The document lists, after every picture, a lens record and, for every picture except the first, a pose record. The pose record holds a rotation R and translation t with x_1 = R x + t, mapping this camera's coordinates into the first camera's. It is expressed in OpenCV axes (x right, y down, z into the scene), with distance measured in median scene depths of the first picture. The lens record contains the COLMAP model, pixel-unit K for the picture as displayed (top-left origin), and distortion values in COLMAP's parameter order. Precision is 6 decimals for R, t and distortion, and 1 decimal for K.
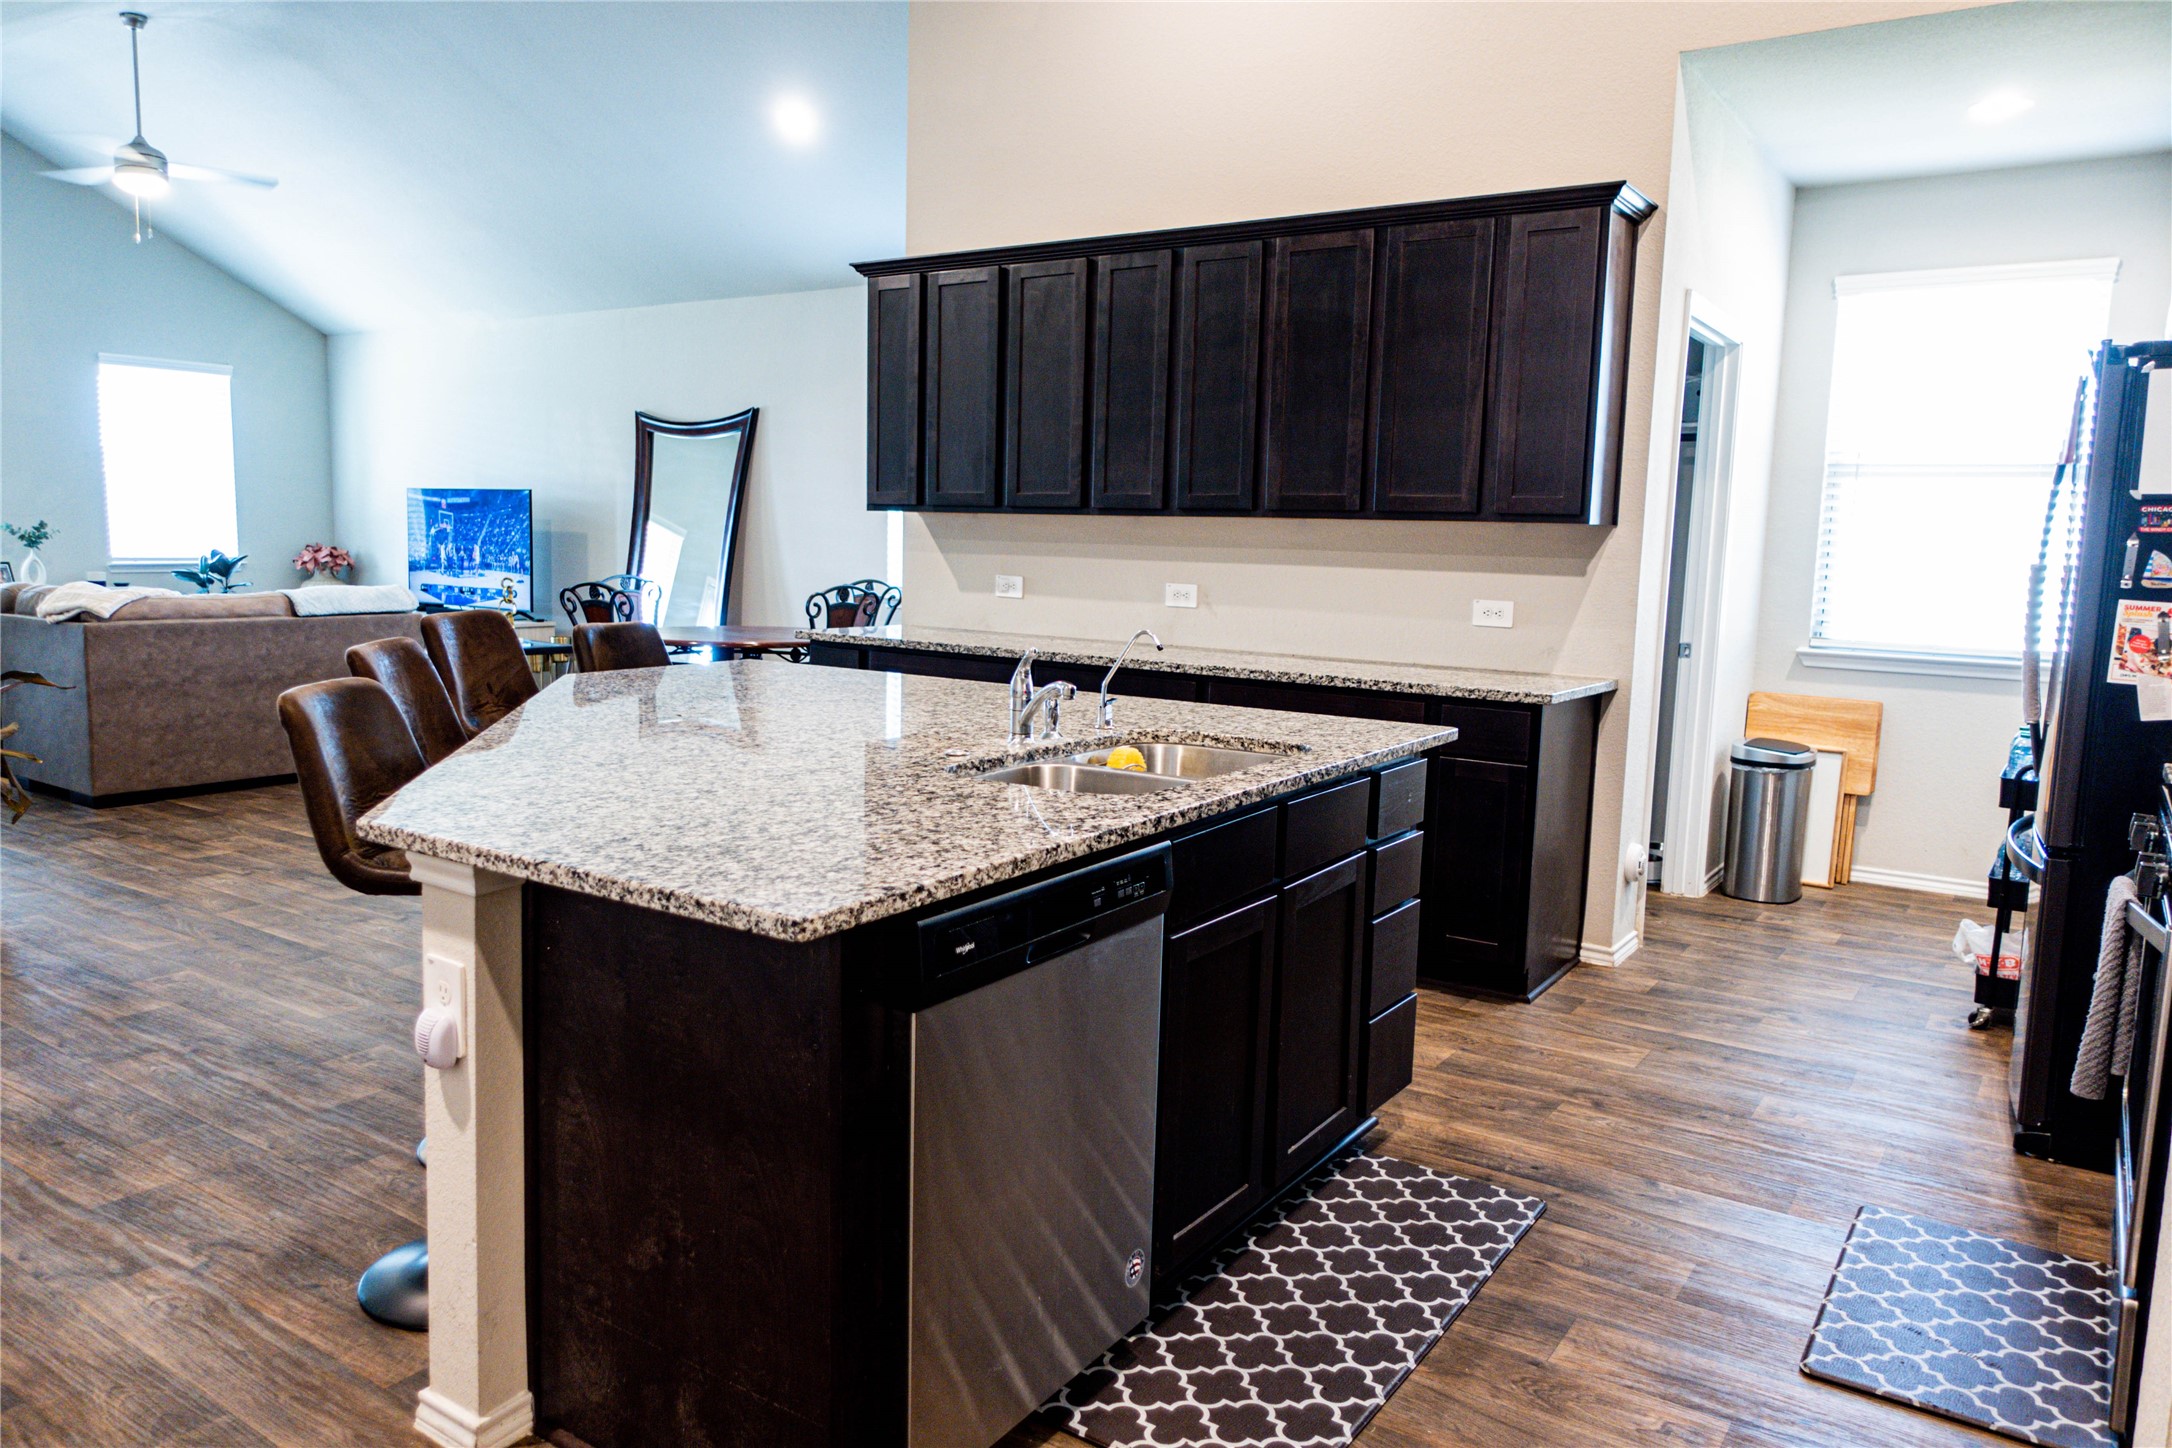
lens RADIAL K [[1499.7, 0, 1076.4], [0, 1499.7, 694.2], [0, 0, 1]] dist [0.004805, -0.015991]
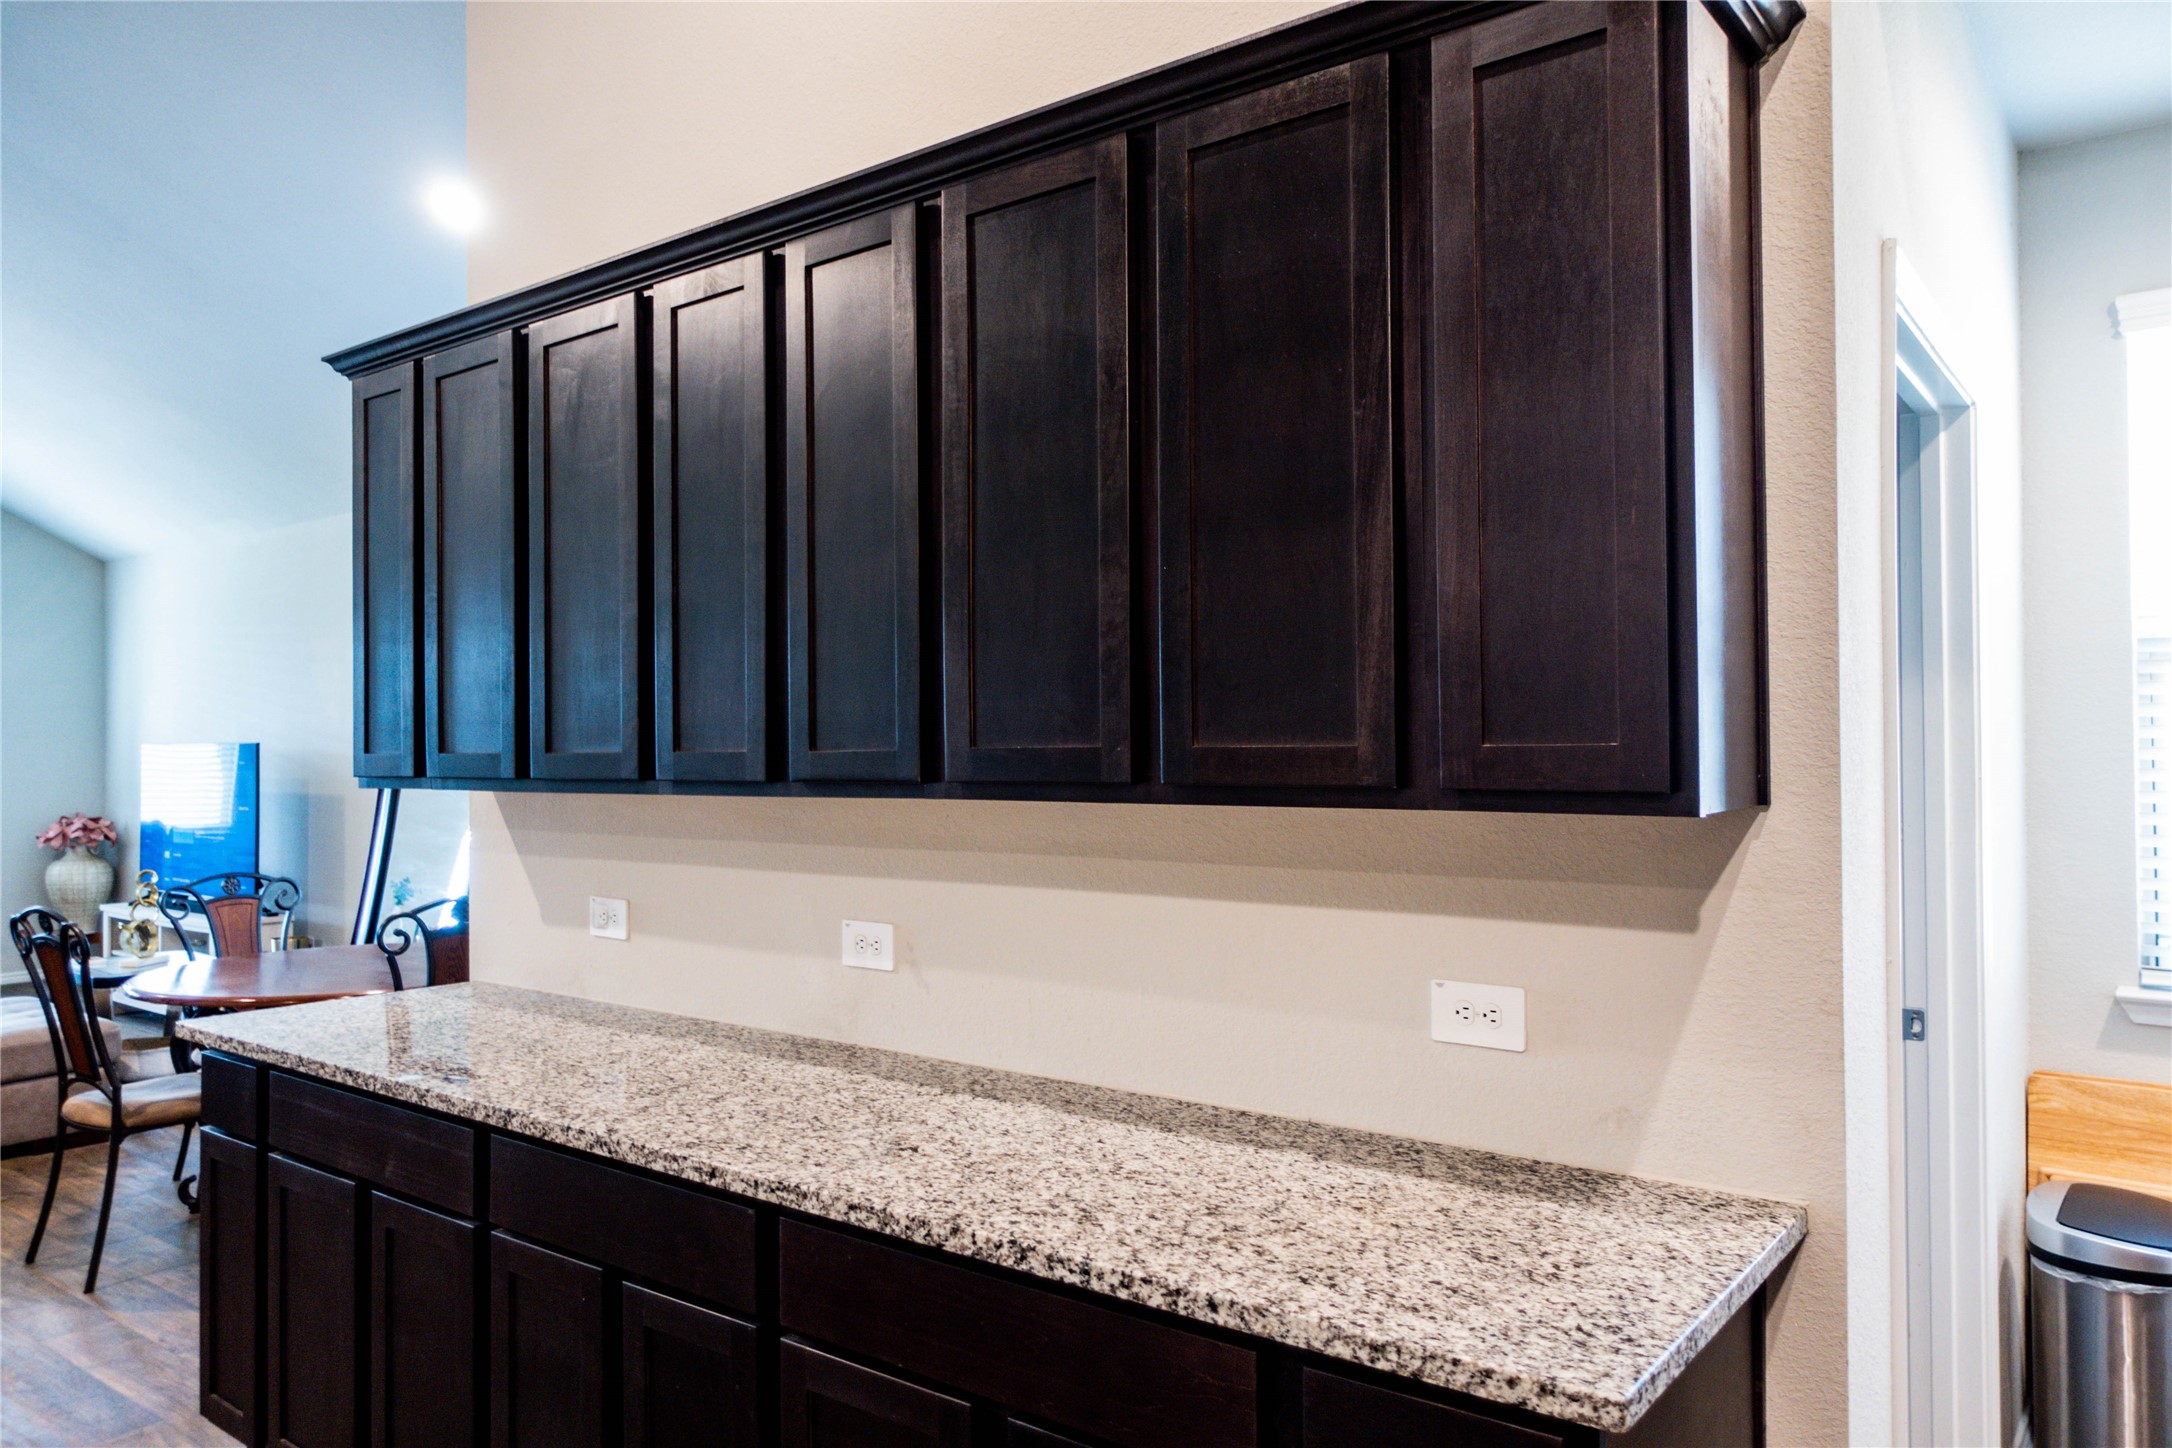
lens RADIAL K [[1499.7, 0, 1072.5], [0, 1499.7, 701.1], [0, 0, 1]] dist [0.004805, -0.015991]
pose [[0.997734, -0.035387, -0.057226, 0.169773], [0.027164, 0.989979, -0.138576, -0.075592], [0.061556, 0.136707, 0.988697, 0.501570]]
